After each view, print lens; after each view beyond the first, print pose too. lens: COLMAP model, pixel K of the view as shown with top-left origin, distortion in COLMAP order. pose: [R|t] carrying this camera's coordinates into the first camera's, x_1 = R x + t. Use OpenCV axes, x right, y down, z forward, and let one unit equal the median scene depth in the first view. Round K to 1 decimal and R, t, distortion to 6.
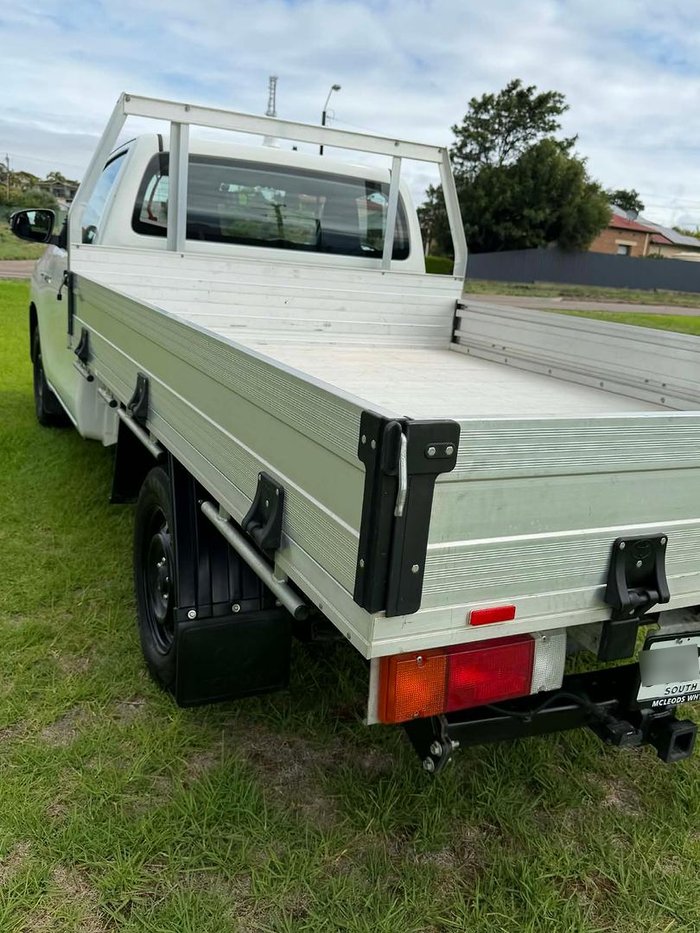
lens RADIAL K [[812.5, 0, 350.0], [0, 812.5, 466.5], [0, 0, 1]] dist [-0.003142, -0.005476]
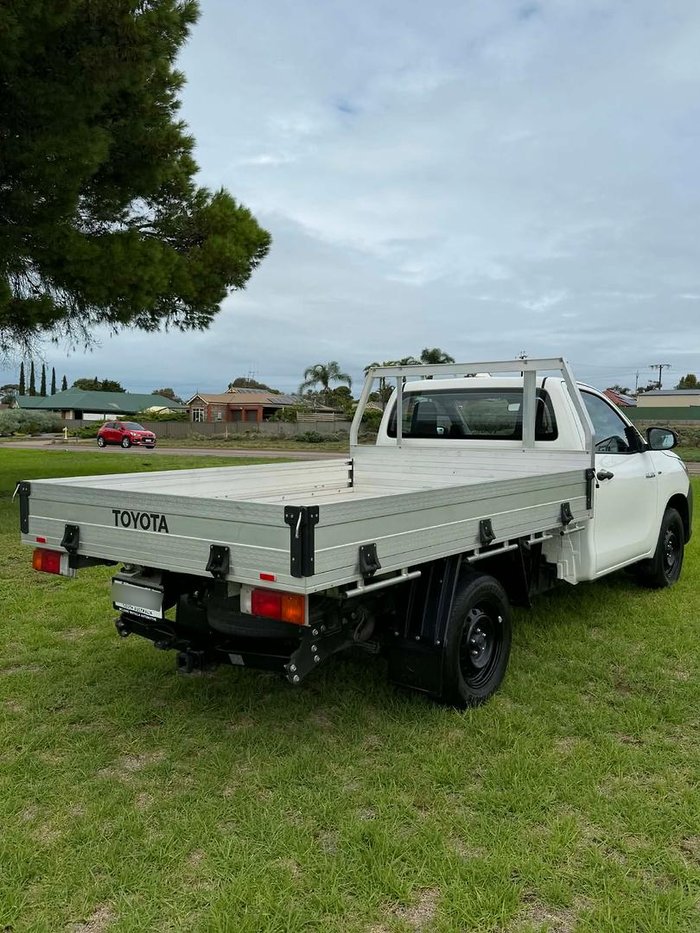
lens RADIAL K [[812.5, 0, 350.0], [0, 812.5, 466.5], [0, 0, 1]] dist [-0.003142, -0.005476]
pose [[0.425504, -0.033638, -0.904331, 1.181121], [-0.194528, 0.972549, -0.127704, 0.018958], [0.883801, 0.230256, 0.407280, 0.199213]]
